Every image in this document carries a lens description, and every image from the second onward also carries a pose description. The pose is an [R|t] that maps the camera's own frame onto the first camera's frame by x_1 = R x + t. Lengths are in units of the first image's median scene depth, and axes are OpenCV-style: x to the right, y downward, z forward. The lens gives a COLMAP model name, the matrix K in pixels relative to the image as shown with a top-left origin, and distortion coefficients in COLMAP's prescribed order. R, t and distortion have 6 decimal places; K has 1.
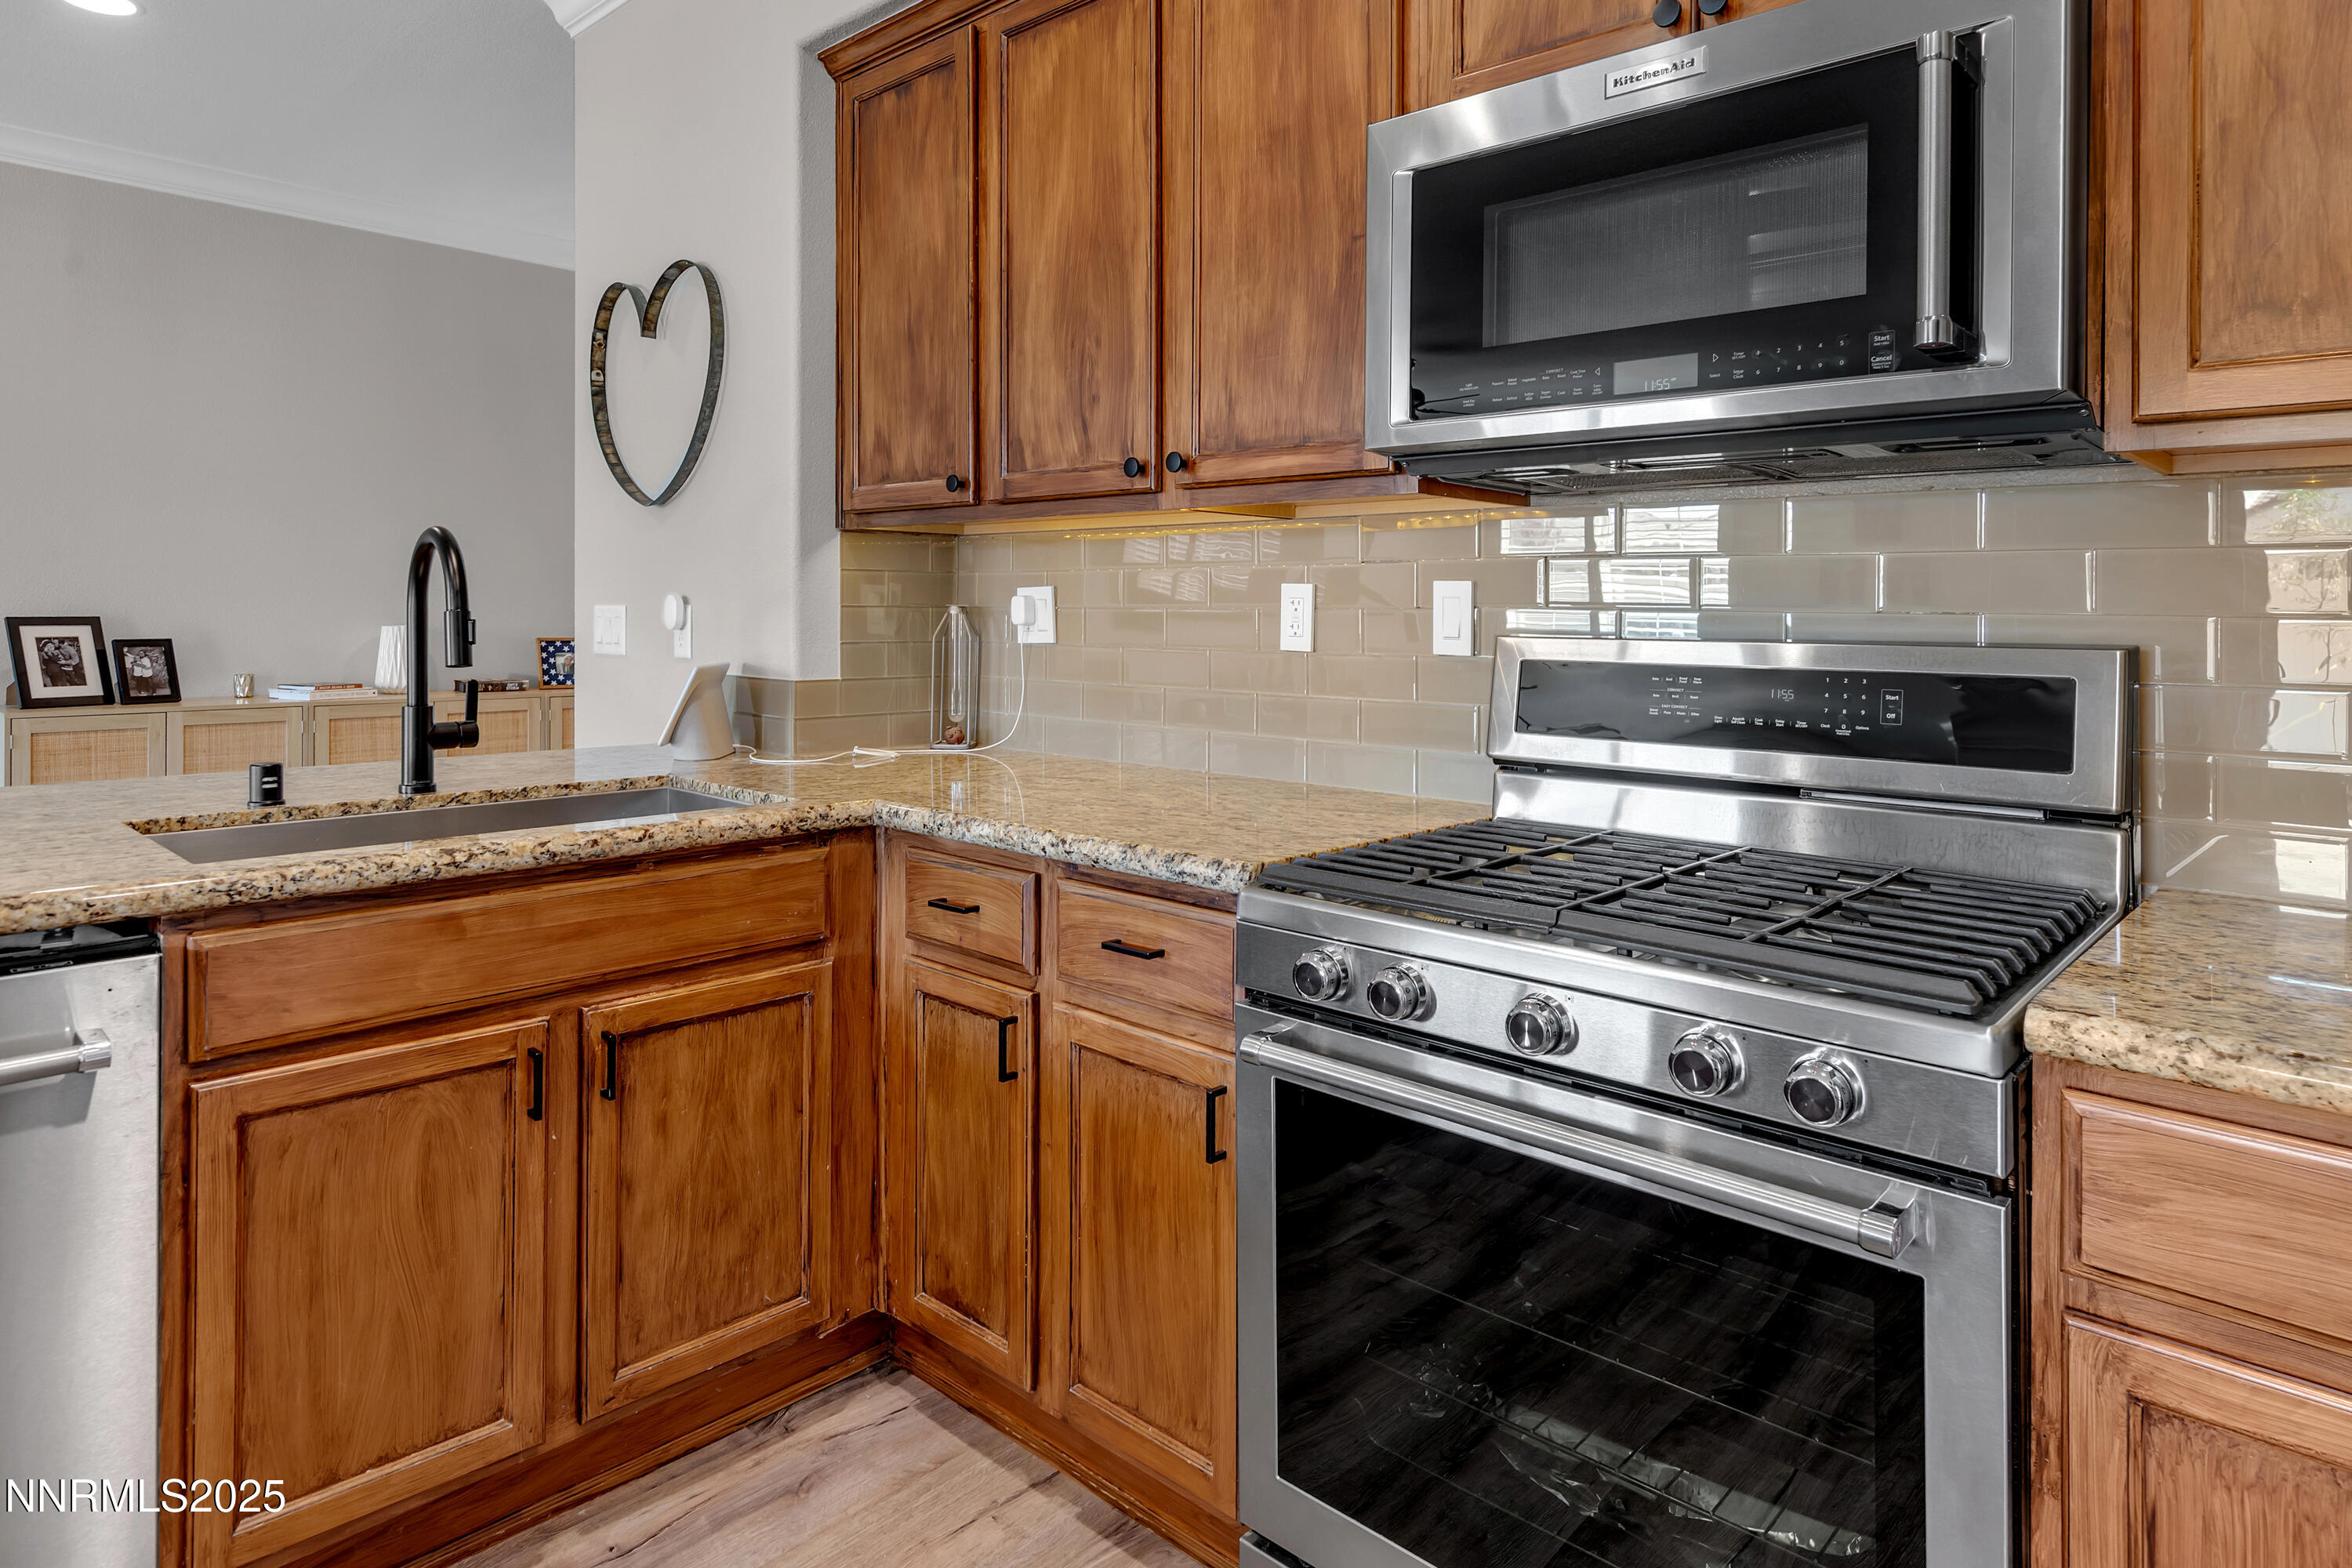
lens RADIAL K [[1359.8, 0, 1205.7], [0, 1359.8, 612.8], [0, 0, 1]] dist [0.003196, -0.004342]
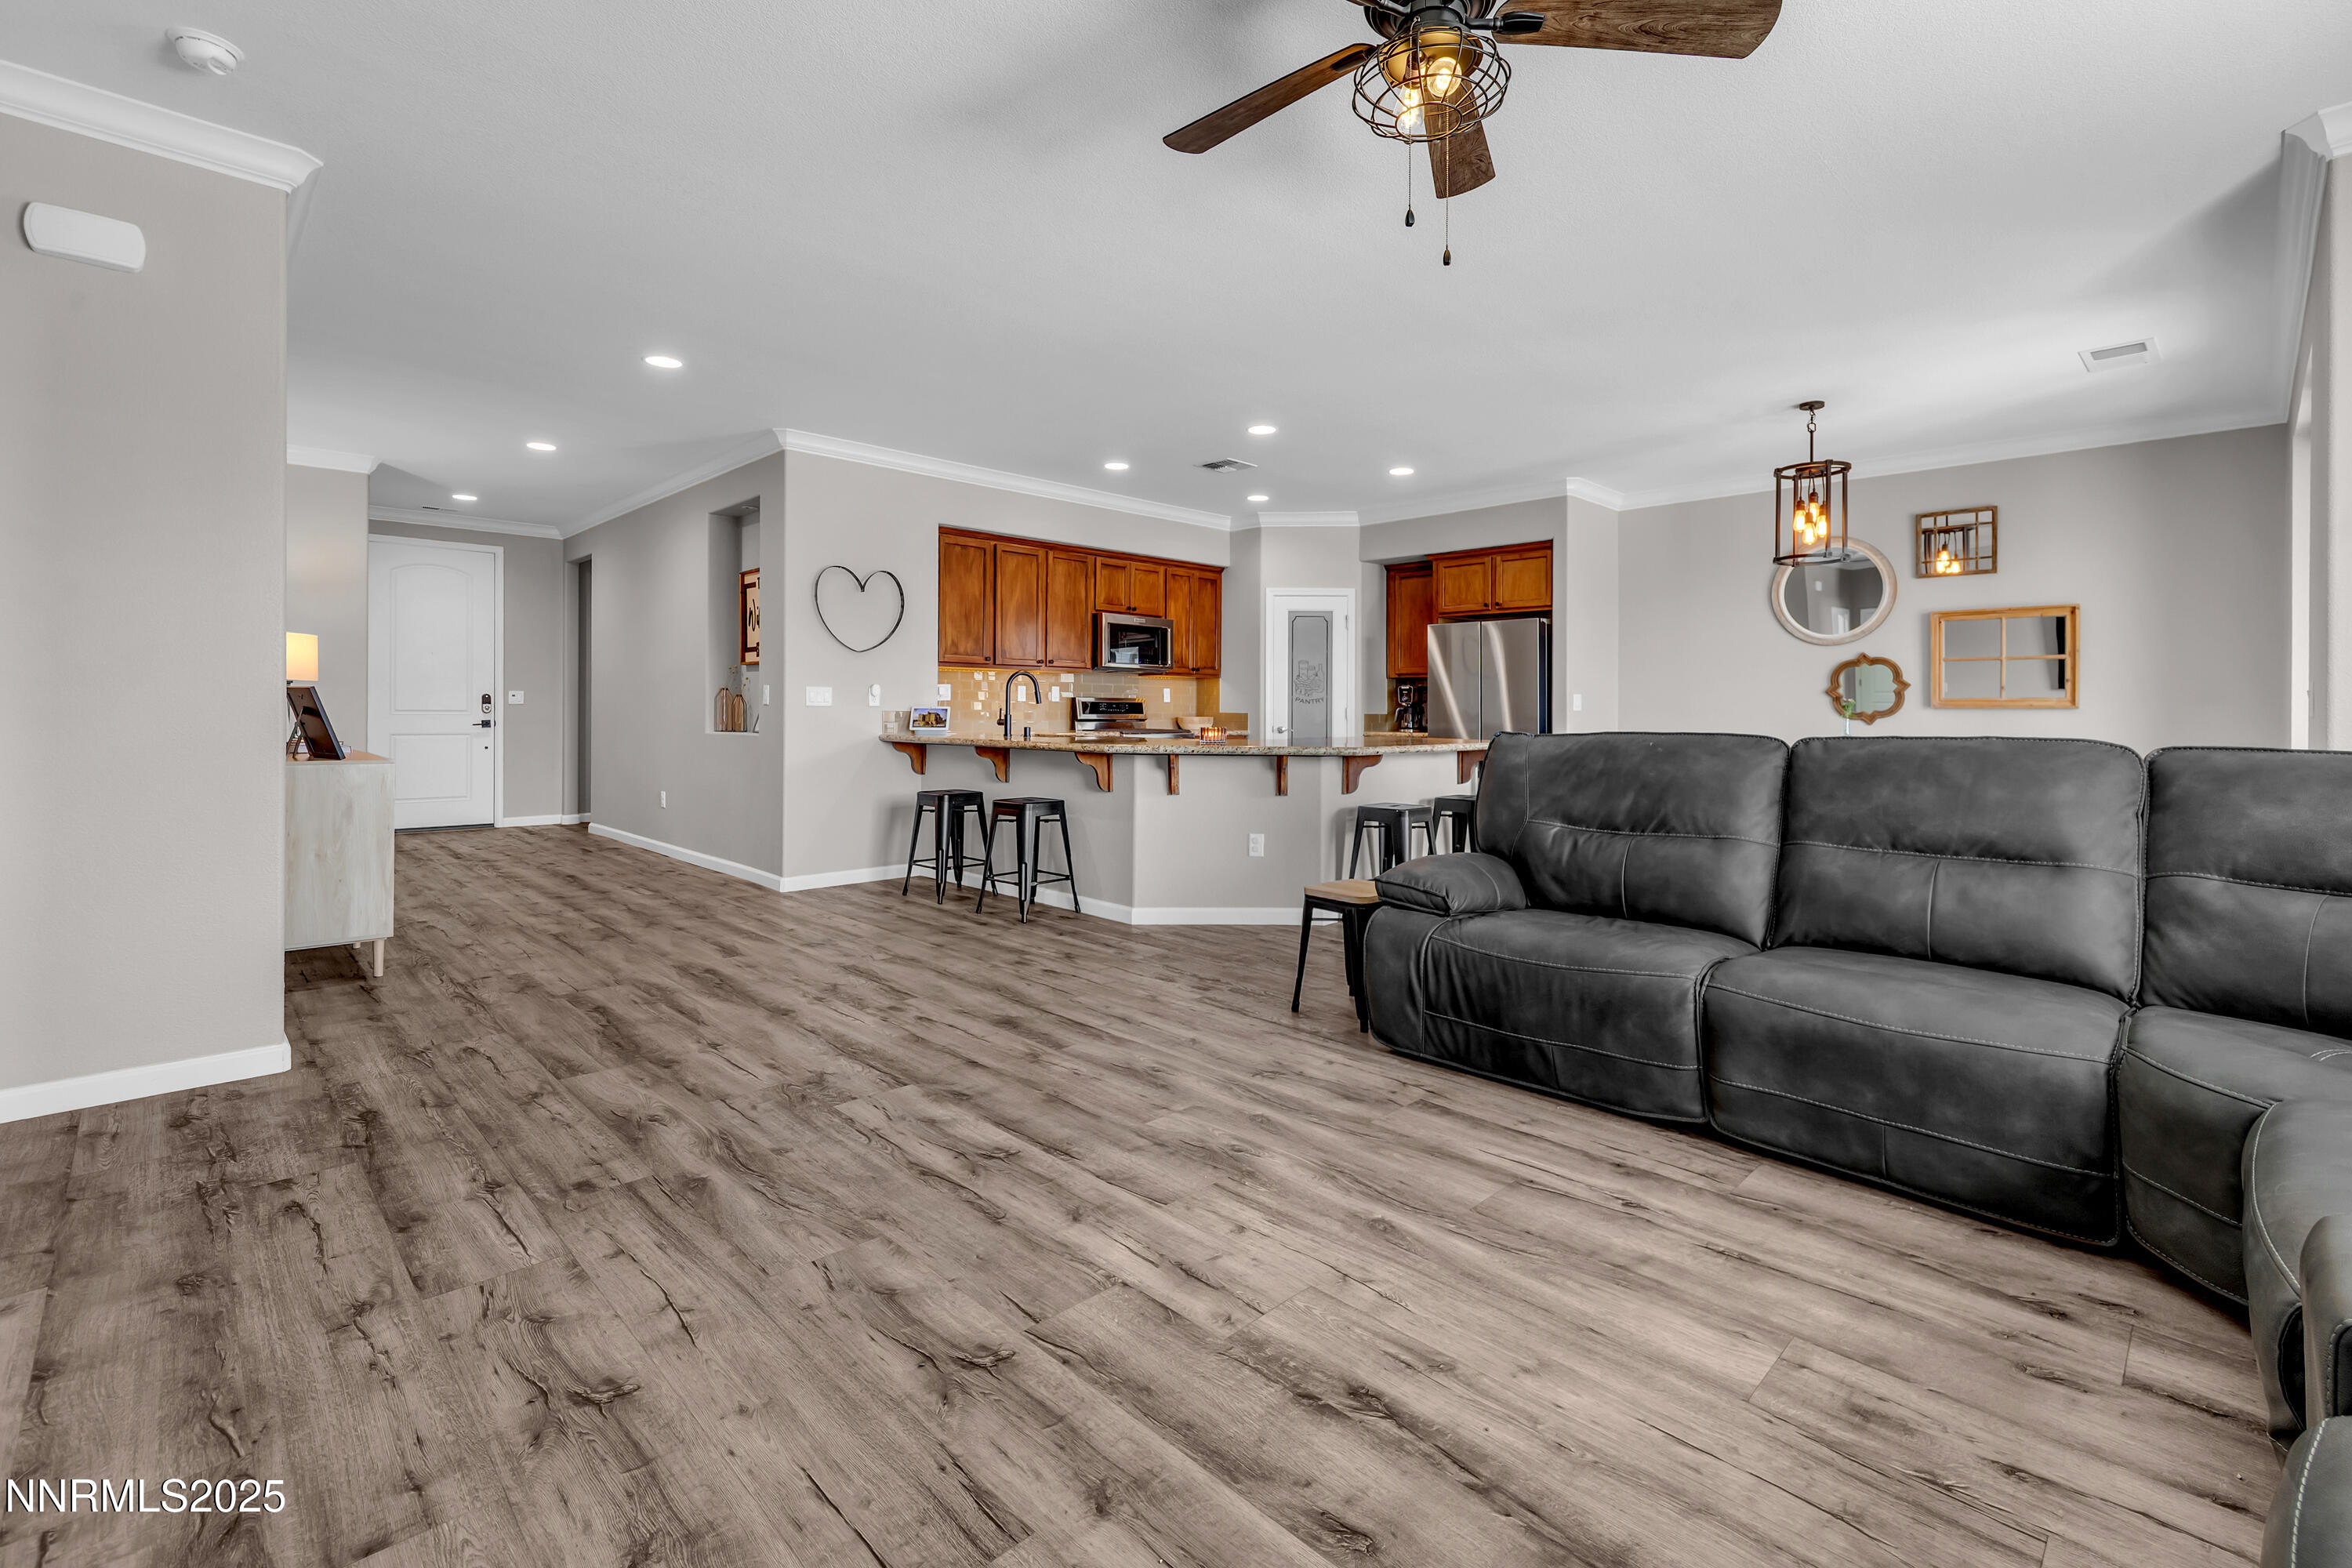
lens RADIAL K [[1021.9, 0, 1178.3], [0, 1021.9, 736.3], [0, 0, 1]] dist [0.006047, 0.000249]
pose [[0.052579, -0.037805, 0.997901, -4.143105], [-0.007148, 0.999243, 0.038233, 0.015262], [-0.998591, -0.009143, 0.052269, 0.394609]]
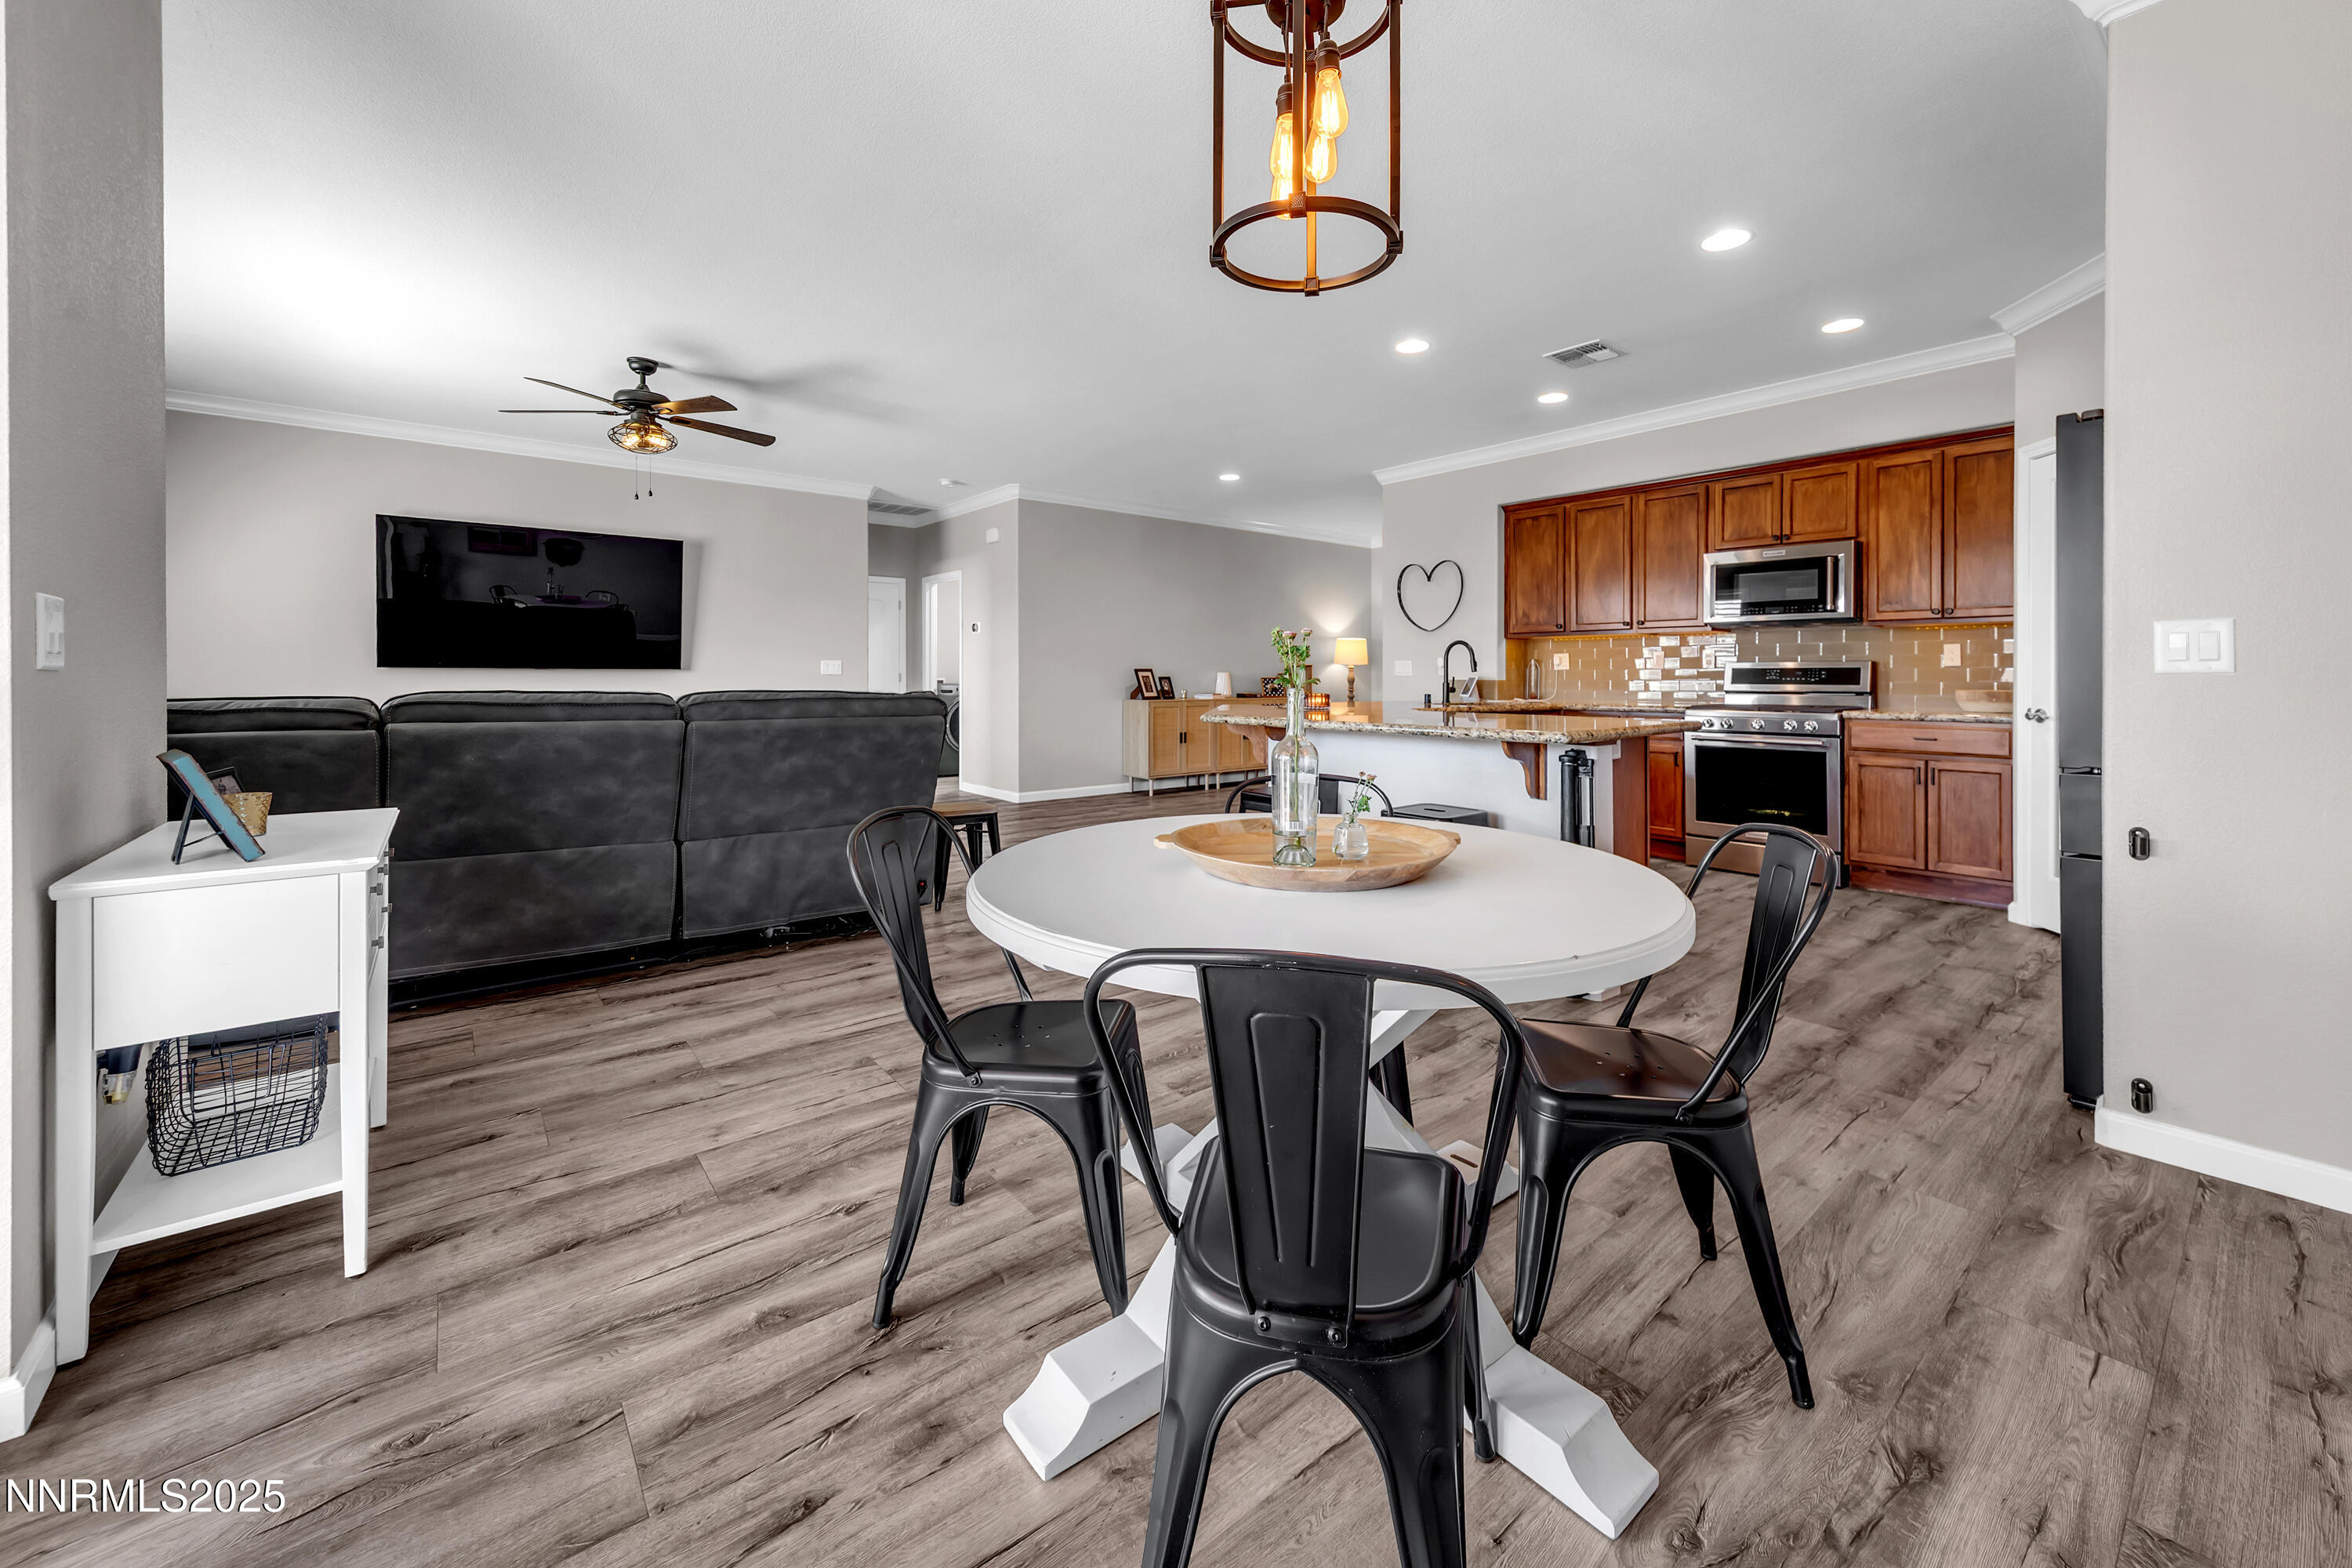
lens RADIAL K [[945.8, 0, 1207.5], [0, 945.8, 678.8], [0, 0, 1]] dist [0.027146, 0.000011]
pose [[0.991466, -0.005577, -0.130249, -1.084534], [0.005523, 0.999984, -0.000779, 0.064481], [0.130251, 0.000053, 0.991481, -2.349941]]
